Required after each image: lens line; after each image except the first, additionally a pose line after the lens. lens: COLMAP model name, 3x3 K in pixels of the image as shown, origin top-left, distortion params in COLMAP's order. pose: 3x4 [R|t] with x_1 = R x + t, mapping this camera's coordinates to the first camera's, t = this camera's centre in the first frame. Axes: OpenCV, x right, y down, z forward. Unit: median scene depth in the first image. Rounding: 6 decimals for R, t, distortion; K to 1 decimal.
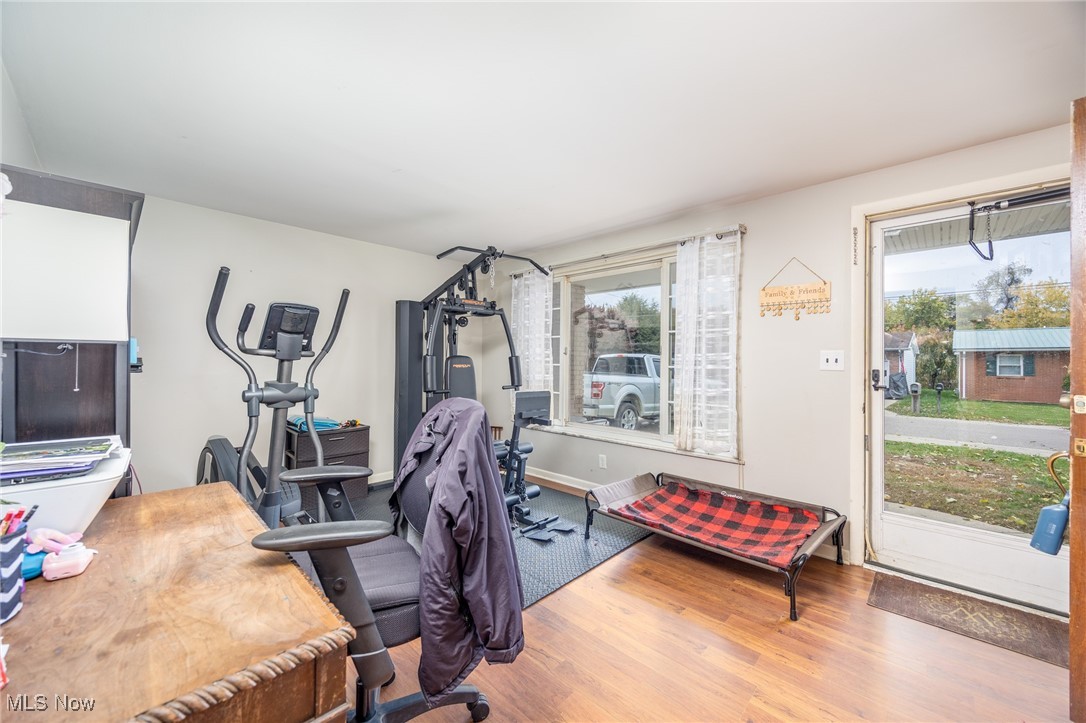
lens RADIAL K [[416.8, 0, 540.5], [0, 416.8, 359.4], [0, 0, 1]] dist [-0.005207, 0.000153]
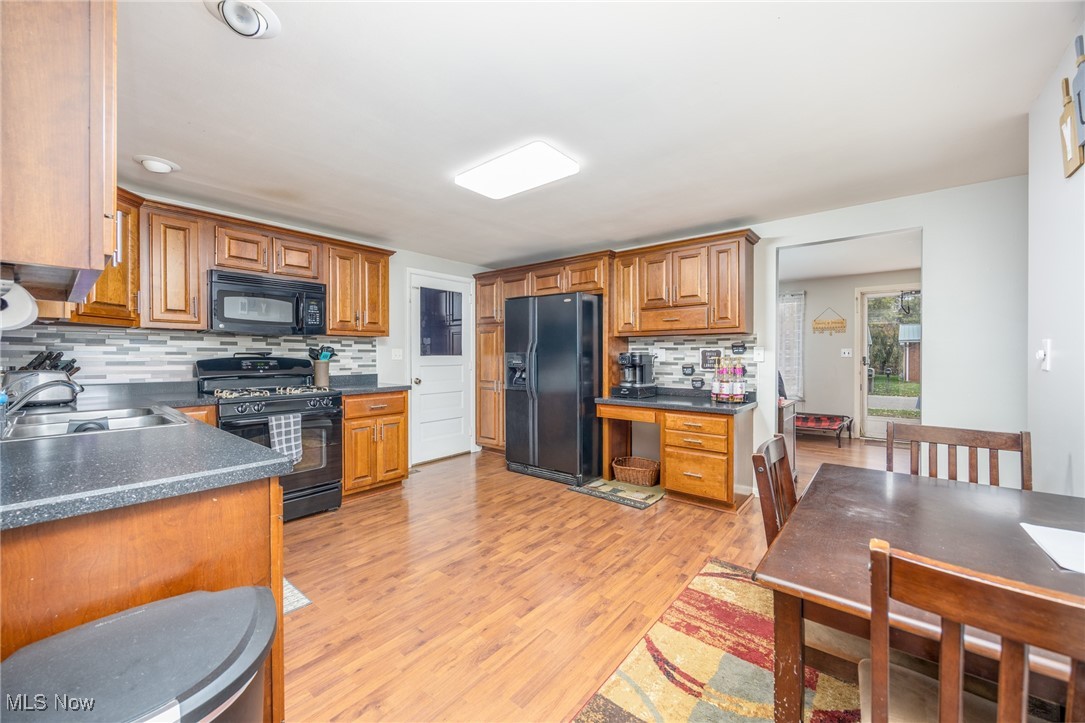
lens RADIAL K [[416.4, 0, 544.1], [0, 416.4, 357.9], [0, 0, 1]] dist [-0.005207, 0.000153]
pose [[0.997263, -0.008659, 0.073423, -1.087912], [0.007616, 0.999866, 0.014475, -0.014912], [-0.073539, -0.013876, 0.997196, -1.125405]]
